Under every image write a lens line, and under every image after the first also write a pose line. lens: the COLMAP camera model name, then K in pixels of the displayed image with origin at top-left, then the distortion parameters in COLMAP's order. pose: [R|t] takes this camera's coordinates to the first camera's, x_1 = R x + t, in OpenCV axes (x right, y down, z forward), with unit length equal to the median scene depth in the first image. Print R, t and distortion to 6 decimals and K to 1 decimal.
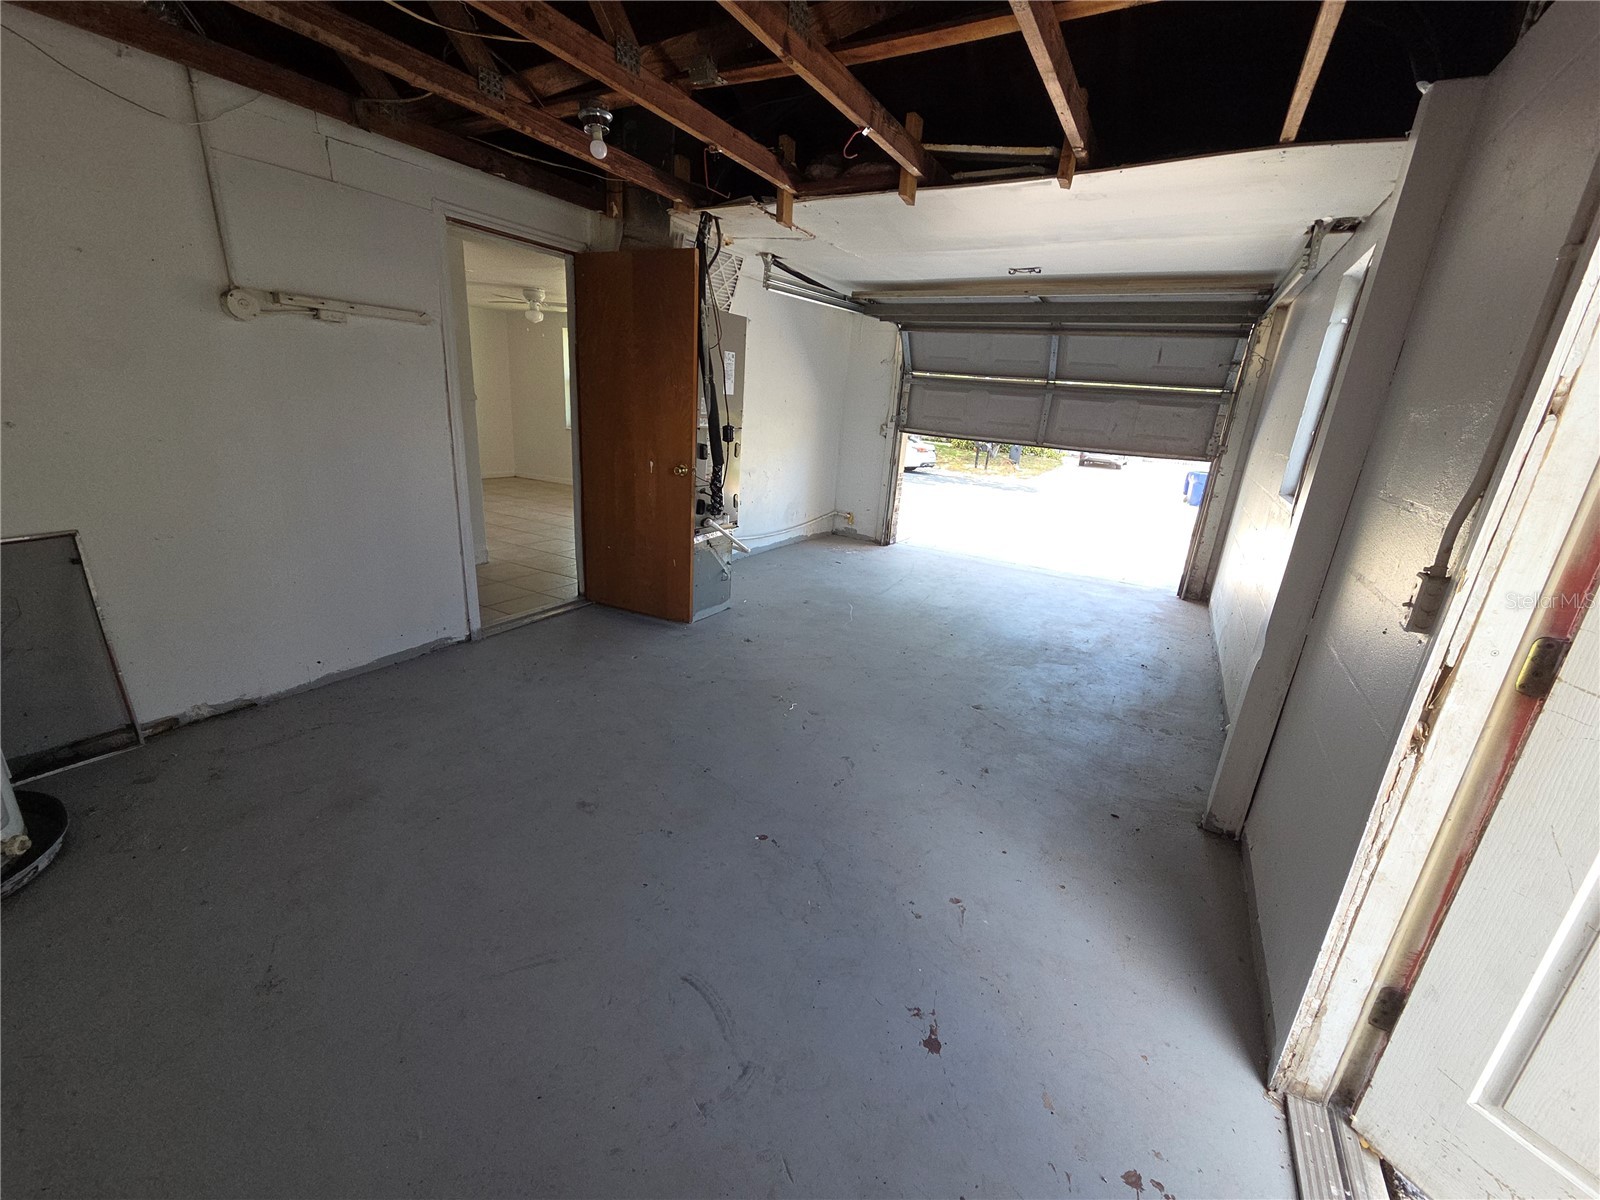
lens RADIAL K [[654.1, 0, 794.2], [0, 654.1, 608.9], [0, 0, 1]] dist [0.002934, -0.000604]
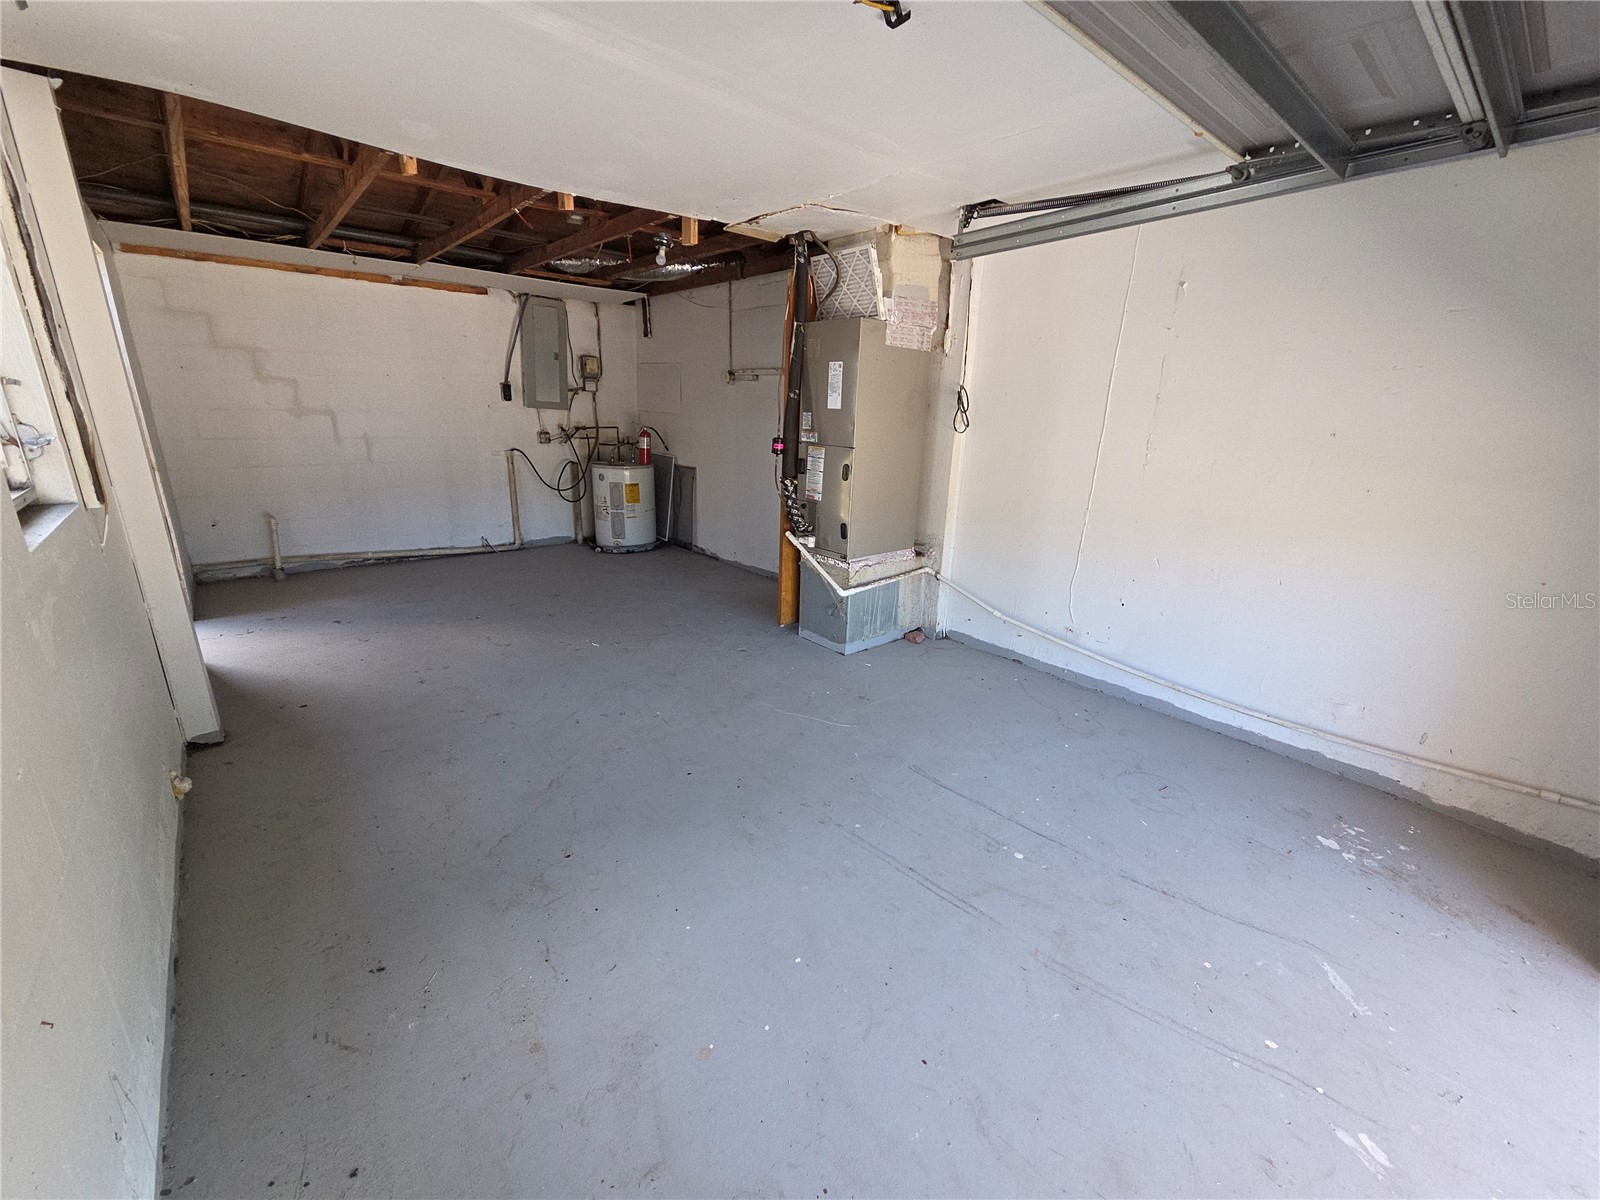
lens RADIAL K [[654.1, 0, 794.2], [0, 654.1, 608.9], [0, 0, 1]] dist [0.002934, -0.000604]
pose [[-0.333722, 0.211503, -0.918638, 0.854866], [-0.339293, 0.882244, 0.326382, -0.381482], [0.879494, 0.420608, -0.222663, 1.343512]]
